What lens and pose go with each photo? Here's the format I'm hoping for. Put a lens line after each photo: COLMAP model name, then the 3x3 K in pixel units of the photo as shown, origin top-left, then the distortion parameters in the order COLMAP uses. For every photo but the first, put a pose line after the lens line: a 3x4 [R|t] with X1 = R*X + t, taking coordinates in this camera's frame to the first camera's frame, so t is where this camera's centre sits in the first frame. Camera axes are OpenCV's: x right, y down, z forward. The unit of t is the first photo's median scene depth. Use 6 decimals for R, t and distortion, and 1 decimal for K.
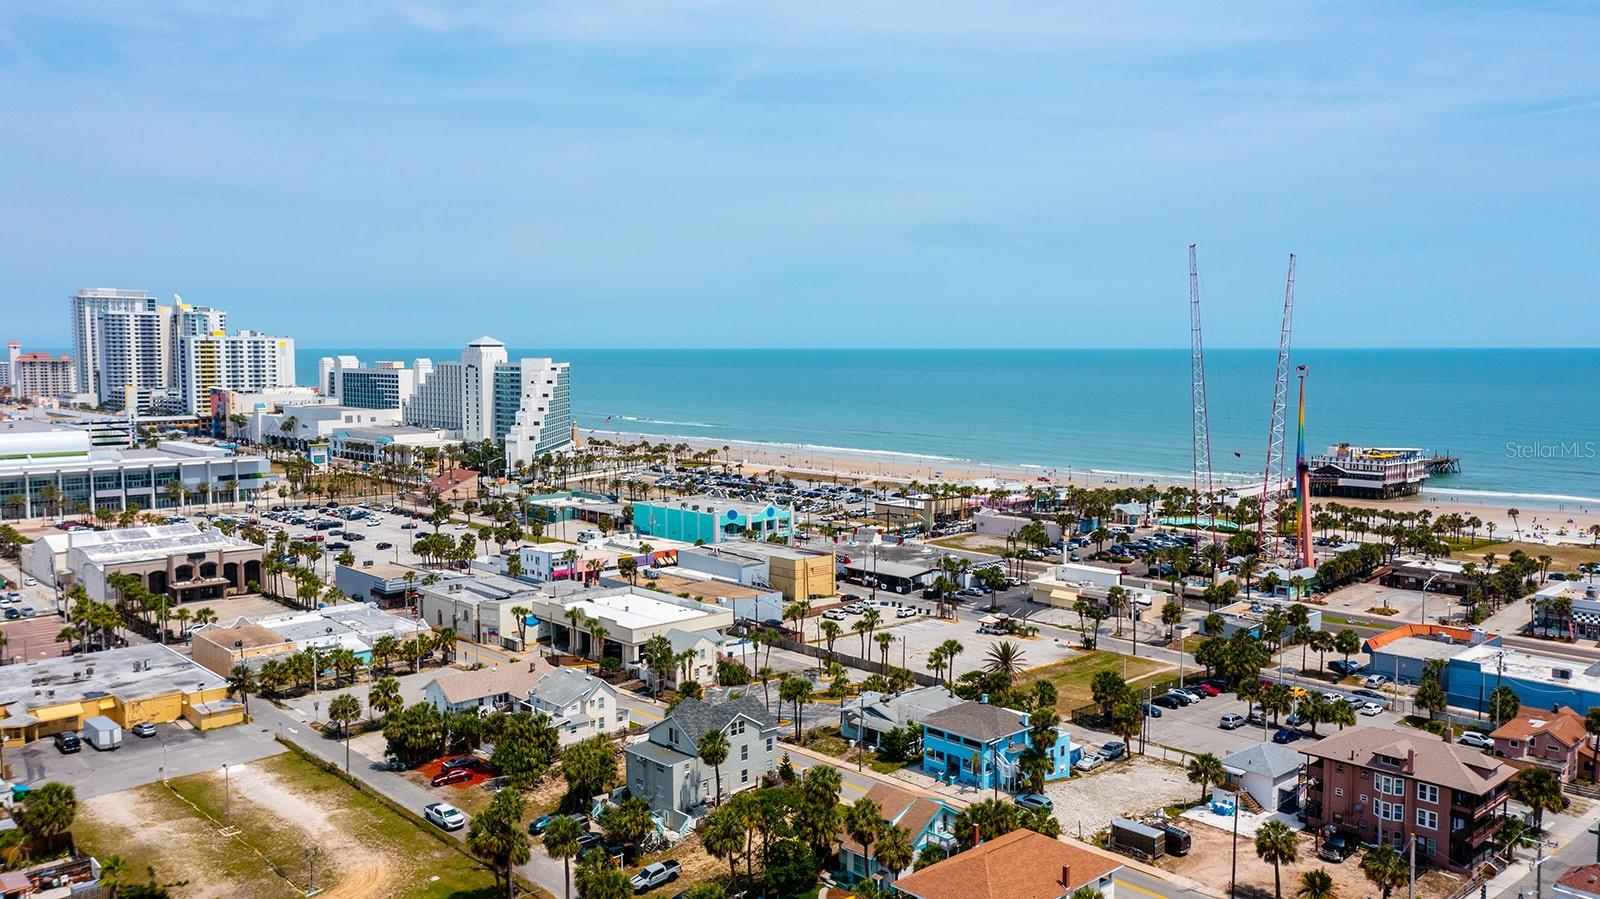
lens RADIAL K [[1271.5, 0, 800.2], [0, 1271.5, 451.8], [0, 0, 1]] dist [-0.001939, 0.034669]
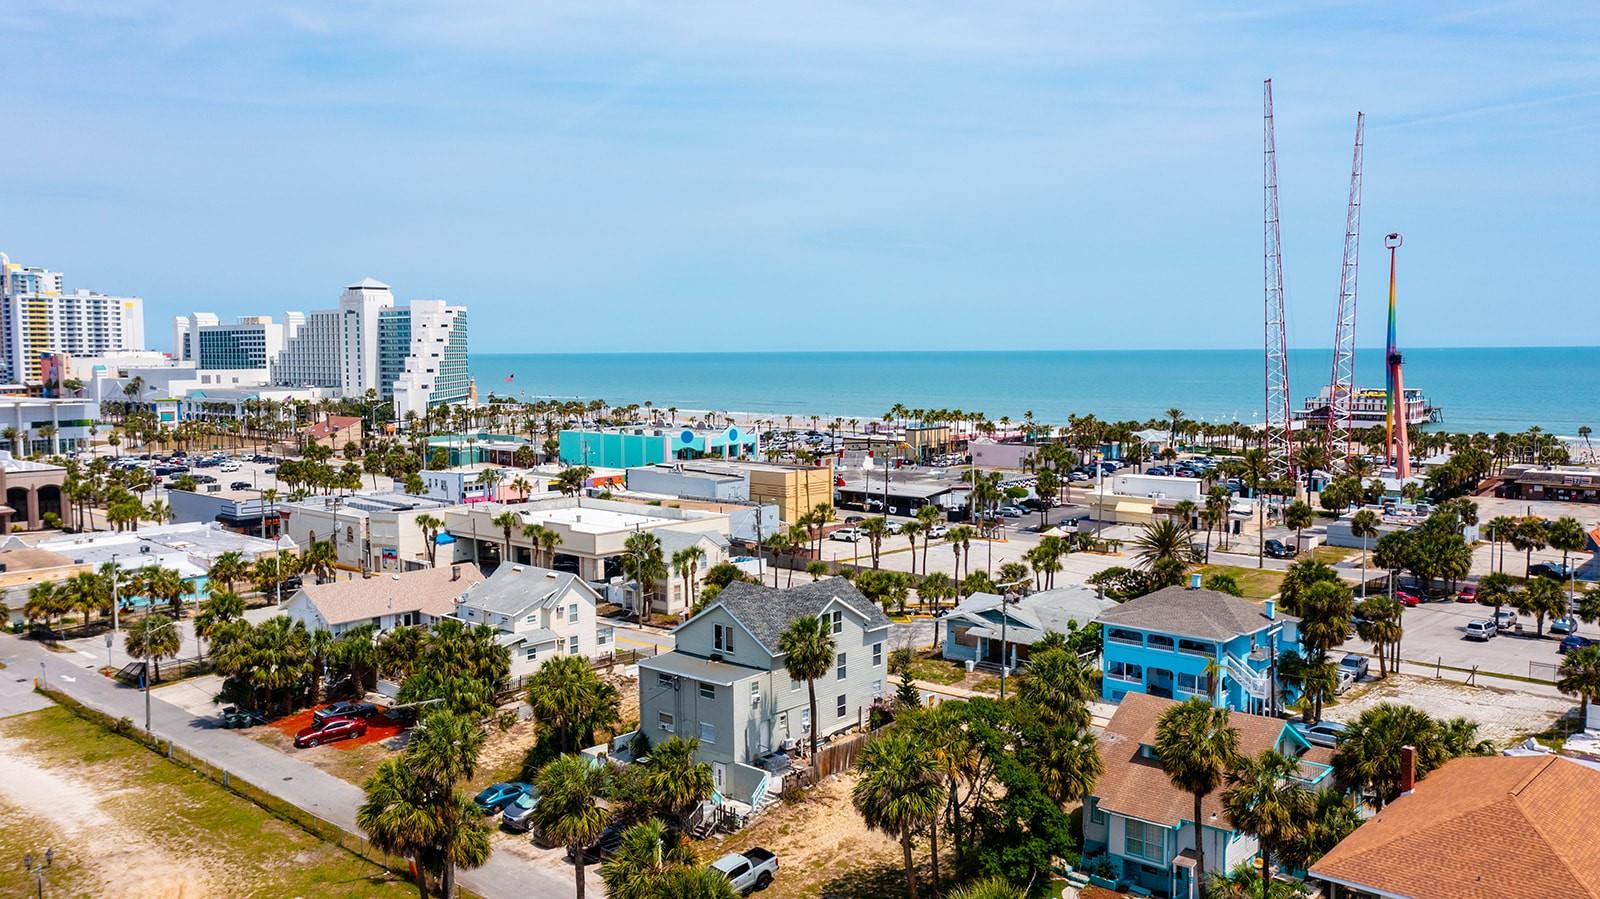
lens RADIAL K [[1271.5, 0, 804.4], [0, 1271.5, 447.9], [0, 0, 1]] dist [-0.001939, 0.034669]
pose [[0.995904, -0.010590, 0.089797, -0.086402], [0.011515, 0.999886, -0.009783, 0.108349], [-0.089683, 0.010777, 0.995912, 0.317843]]
